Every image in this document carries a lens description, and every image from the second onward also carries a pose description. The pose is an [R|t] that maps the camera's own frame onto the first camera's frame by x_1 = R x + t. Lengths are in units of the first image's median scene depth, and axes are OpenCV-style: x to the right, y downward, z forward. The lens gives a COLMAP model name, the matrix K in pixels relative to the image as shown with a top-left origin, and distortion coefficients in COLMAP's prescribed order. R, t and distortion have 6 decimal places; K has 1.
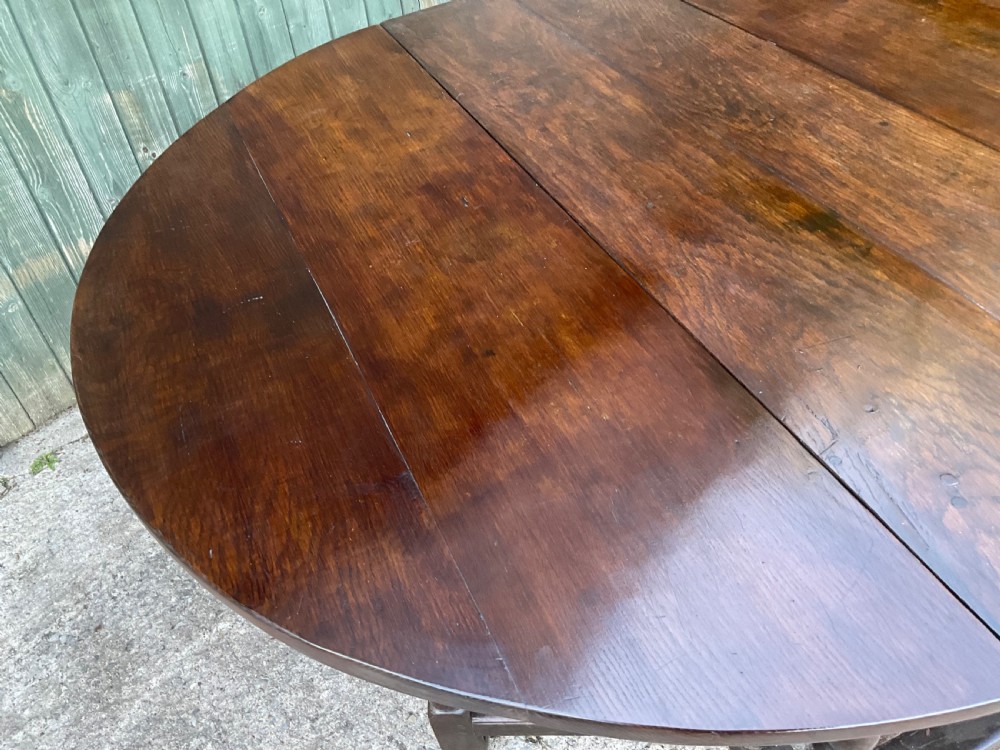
lens RADIAL K [[824.1, 0, 487.2], [0, 824.1, 372.6], [0, 0, 1]] dist [0.055504, -0.098913]
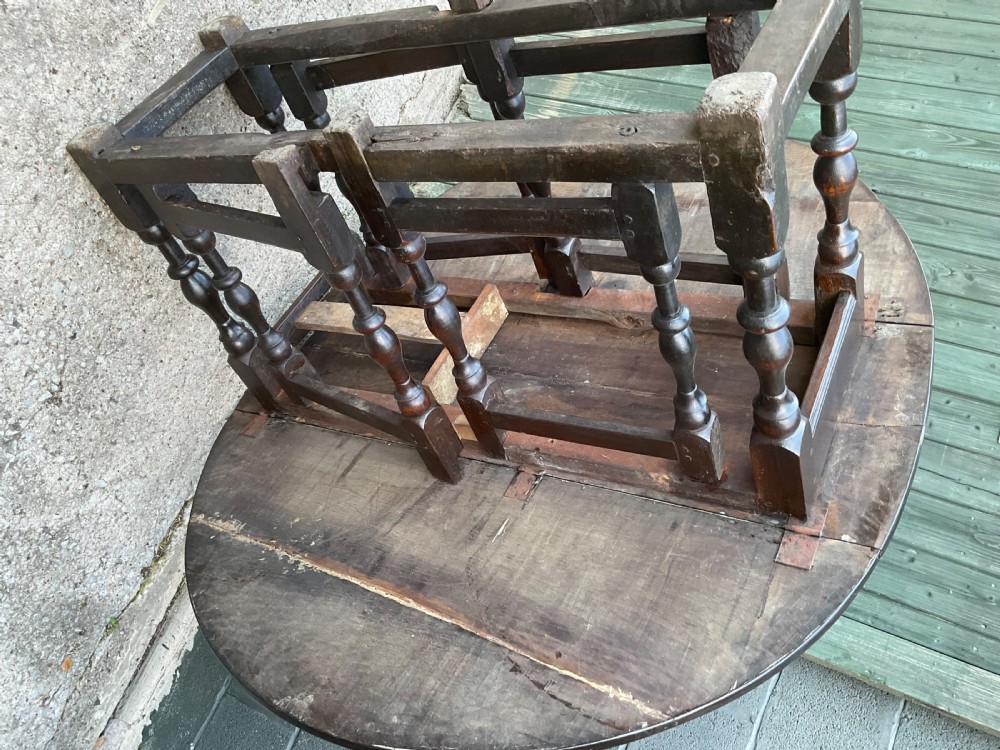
lens RADIAL K [[824.1, 0, 505.1], [0, 824.1, 377.0], [0, 0, 1]] dist [0.055504, -0.098913]
pose [[-0.576742, 0.281382, -0.766937, 0.943318], [-0.546566, -0.830647, 0.106265, -0.855300], [-0.607153, 0.480469, 0.632862, 0.629823]]
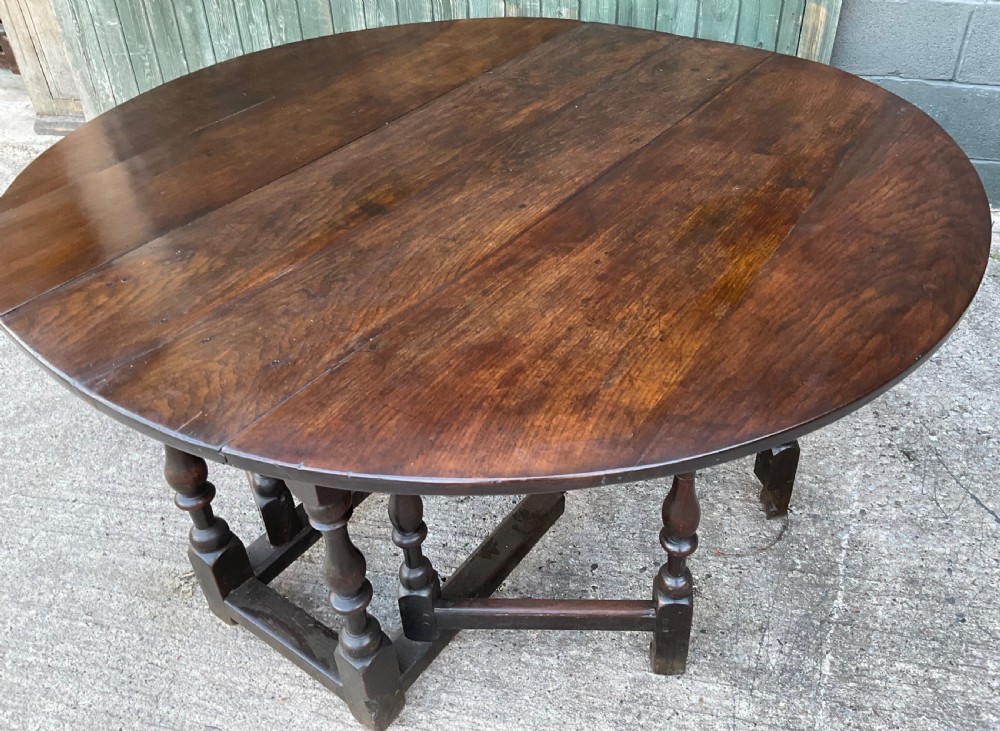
lens RADIAL K [[865.3, 0, 517.2], [0, 865.3, 337.4], [0, 0, 1]] dist [0.042236, -0.072308]
pose [[0.501016, 0.592488, -0.630826, 1.151334], [-0.596830, 0.764393, 0.243922, -0.378905], [0.626720, 0.254287, 0.736587, 0.090128]]
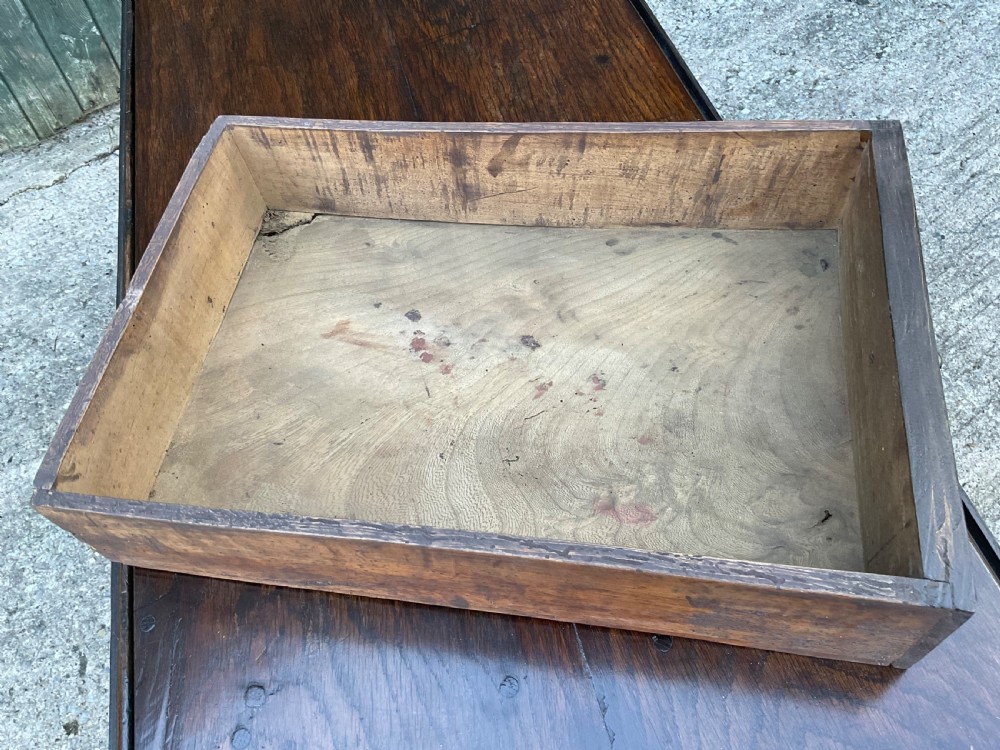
lens RADIAL K [[824.1, 0, 491.4], [0, 824.1, 378.1], [0, 0, 1]] dist [0.055504, -0.098913]
pose [[0.986602, 0.151619, -0.060231, 0.388200], [-0.132058, 0.958973, 0.250863, -0.169840], [0.095796, -0.239548, 0.966147, 0.210920]]
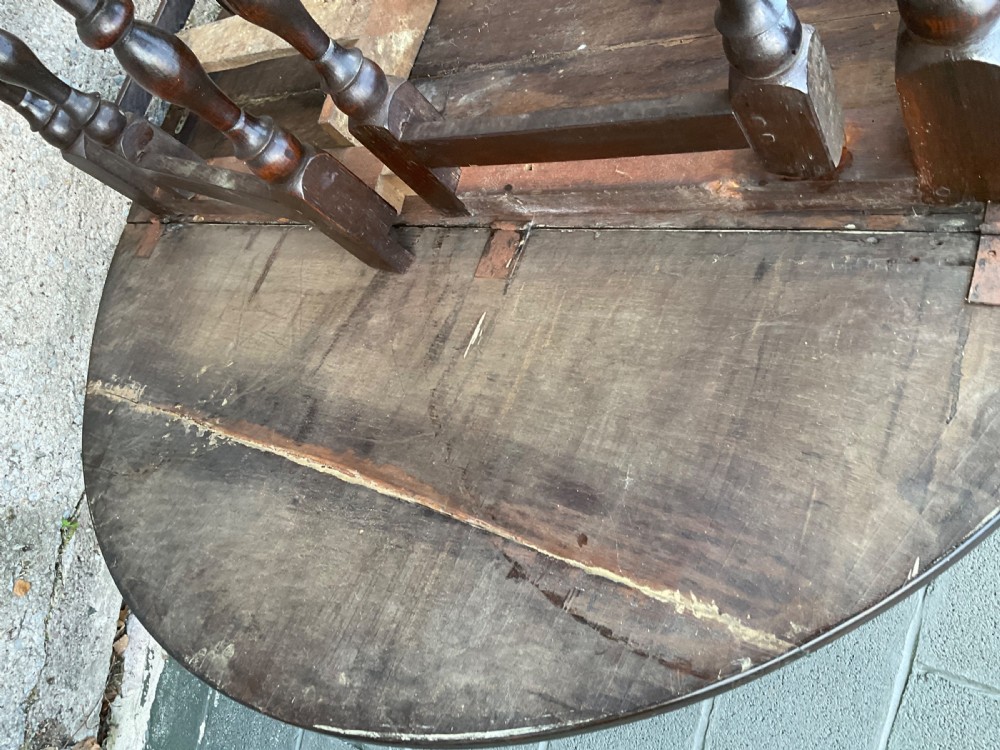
lens RADIAL K [[824.1, 0, 508.3], [0, 824.1, 376.1], [0, 0, 1]] dist [0.055504, -0.098913]
pose [[-0.560897, 0.617378, -0.551578, 0.511212], [-0.715596, -0.696577, -0.051989, -0.916853], [-0.416314, 0.365546, 0.832501, 0.886230]]
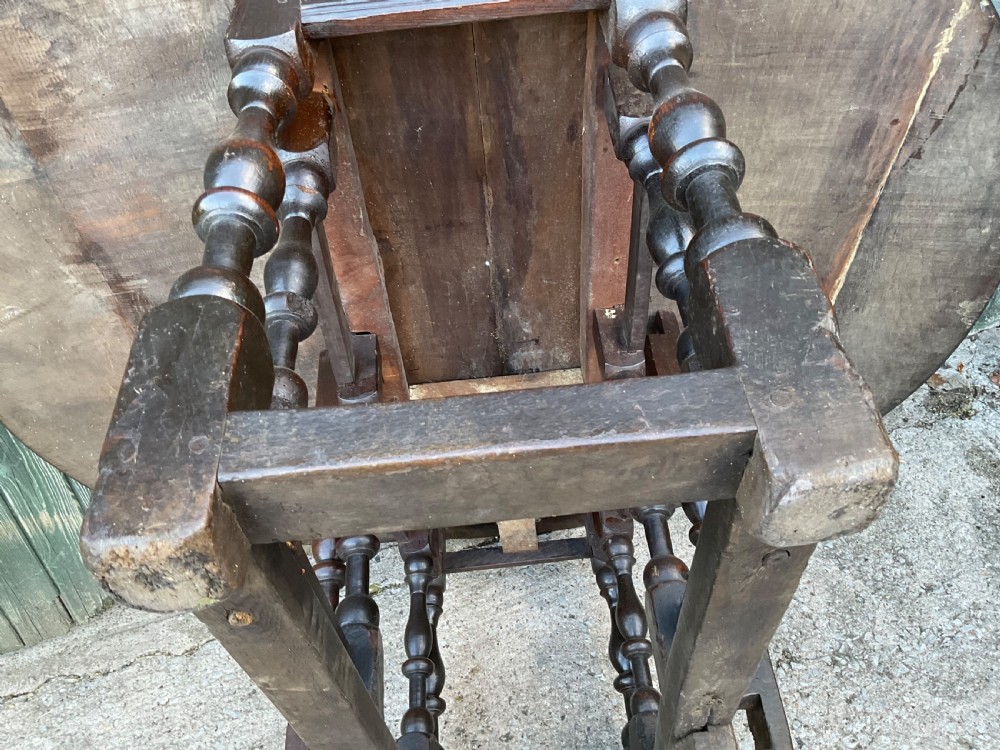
lens RADIAL K [[824.1, 0, 492.7], [0, 824.1, 372.0], [0, 0, 1]] dist [0.055504, -0.098913]
pose [[0.899431, 0.328068, -0.288783, 0.196229], [-0.327276, 0.943469, 0.052494, -0.721568], [0.289680, 0.047297, 0.955954, 0.435983]]
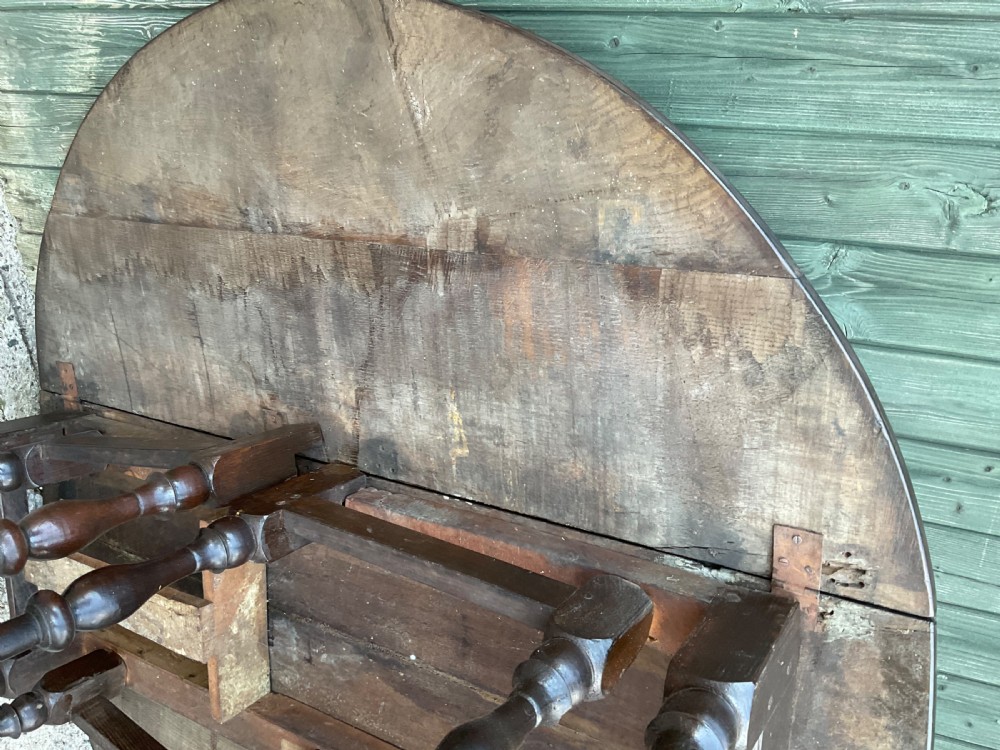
lens RADIAL K [[824.1, 0, 510.3], [0, 824.1, 375.7], [0, 0, 1]] dist [0.055504, -0.098913]
pose [[-0.332315, 0.921187, -0.202439, -0.274728], [-0.862490, -0.383665, -0.330020, -0.479166], [-0.381678, 0.064931, 0.922012, 0.528264]]
